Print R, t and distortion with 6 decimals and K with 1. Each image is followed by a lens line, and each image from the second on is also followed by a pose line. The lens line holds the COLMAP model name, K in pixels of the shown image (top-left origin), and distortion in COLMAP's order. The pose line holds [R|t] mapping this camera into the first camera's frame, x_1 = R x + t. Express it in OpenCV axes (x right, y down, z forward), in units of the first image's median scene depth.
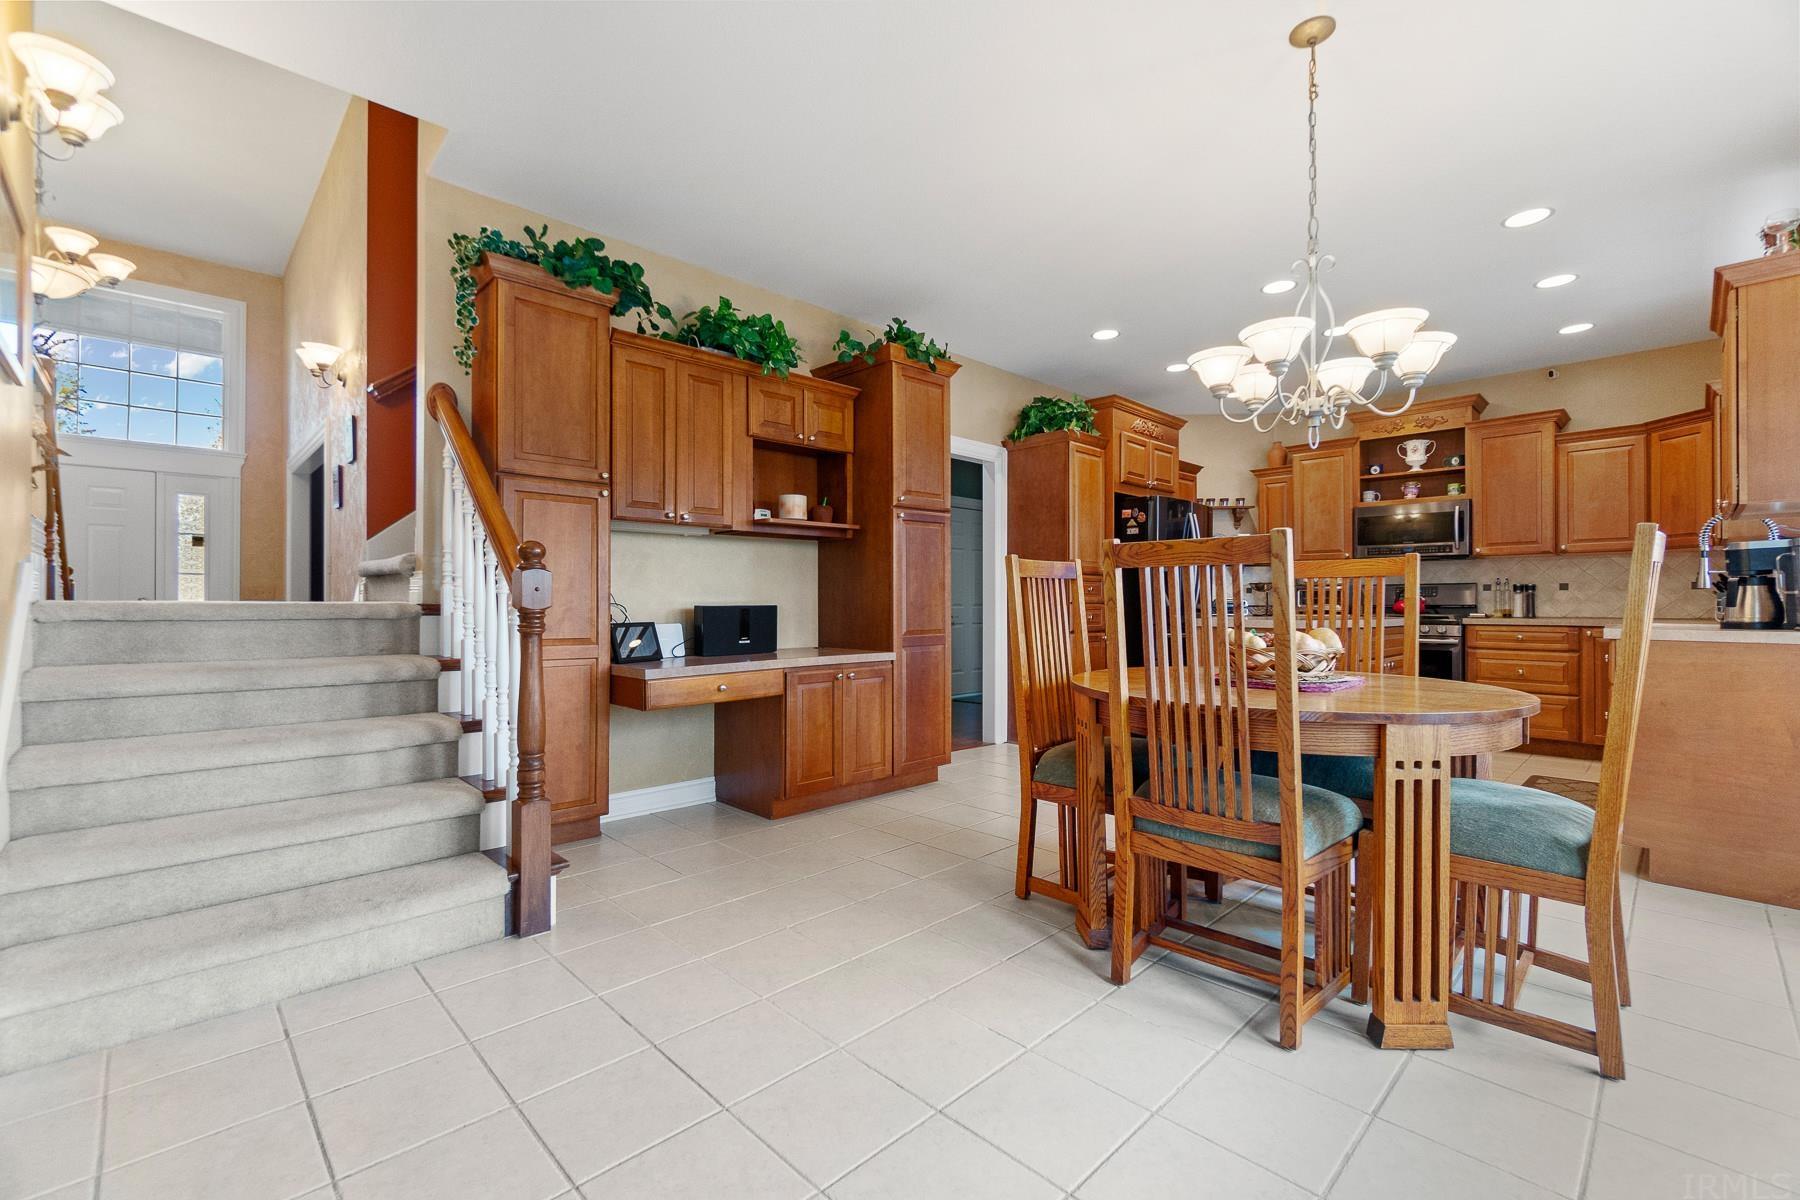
lens RADIAL K [[778.6, 0, 888.3], [0, 778.6, 596.5], [0, 0, 1]] dist [0.001063, 0.001822]
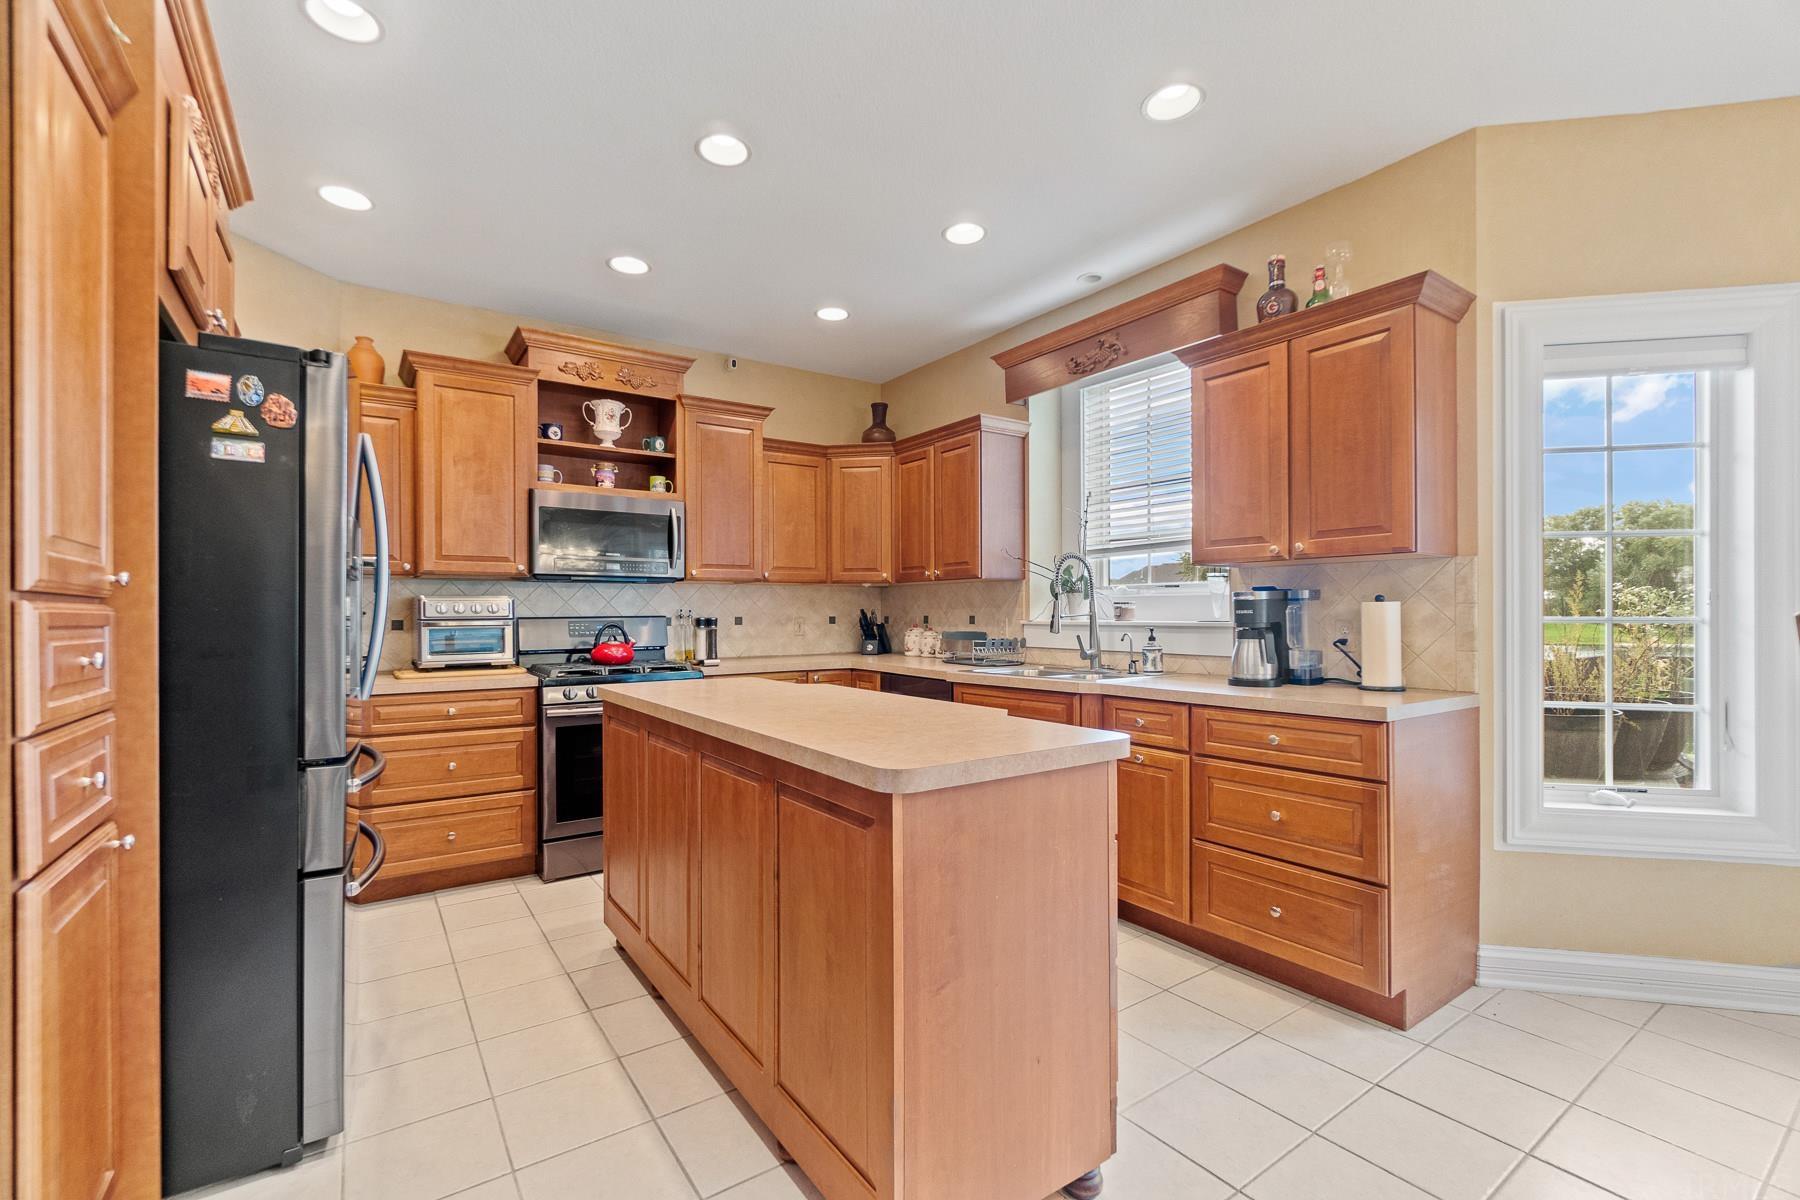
lens RADIAL K [[778.6, 0, 887.1], [0, 778.6, 610.1], [0, 0, 1]] dist [0.001063, 0.001822]
pose [[0.164175, 0.000841, 0.986431, 0.061829], [-0.004278, 0.999991, -0.000140, -0.024369], [-0.986422, -0.004197, 0.164177, 0.693865]]
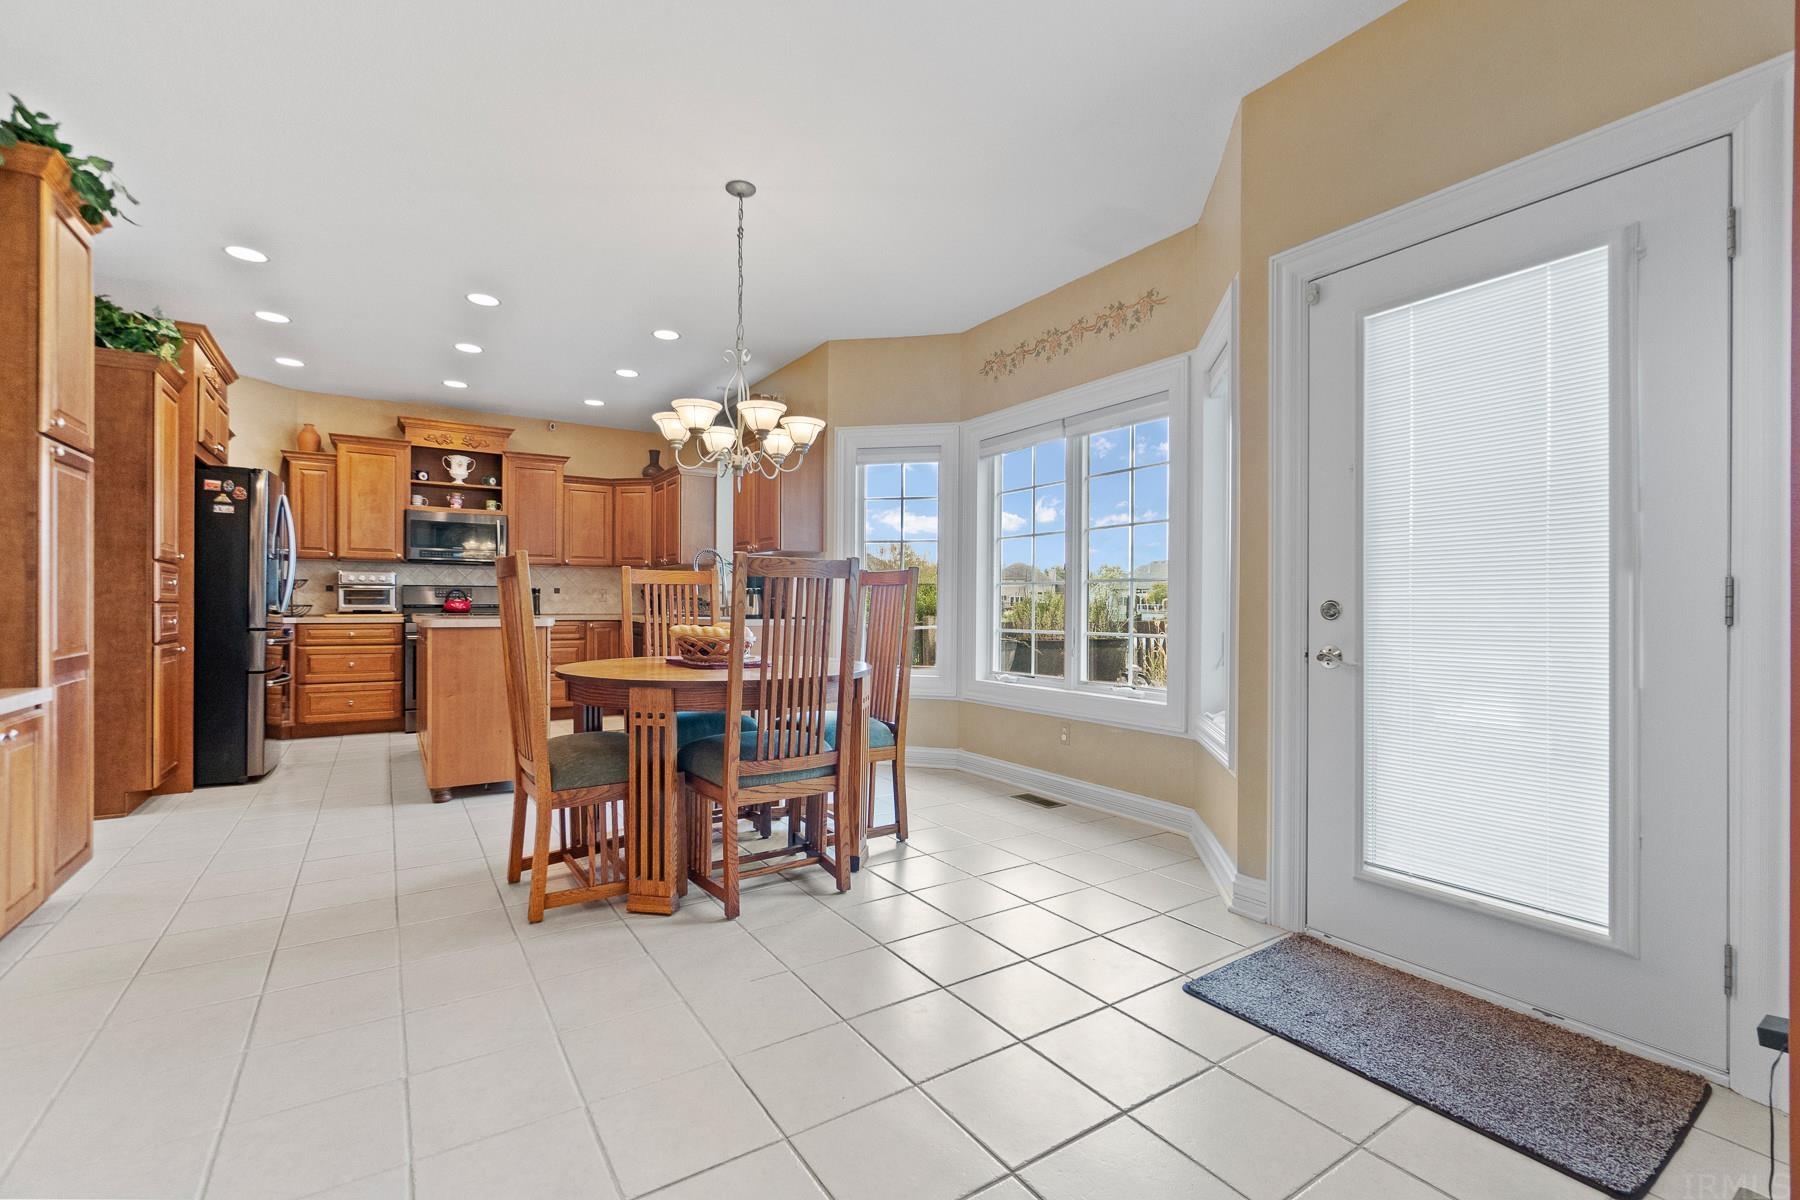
lens RADIAL K [[778.6, 0, 887.9], [0, 778.6, 604.5], [0, 0, 1]] dist [0.001063, 0.001822]
pose [[0.187221, -0.000215, 0.982318, -0.316713], [-0.011684, 0.999929, 0.002446, 0.001049], [-0.982248, -0.011935, 0.187205, 0.201611]]
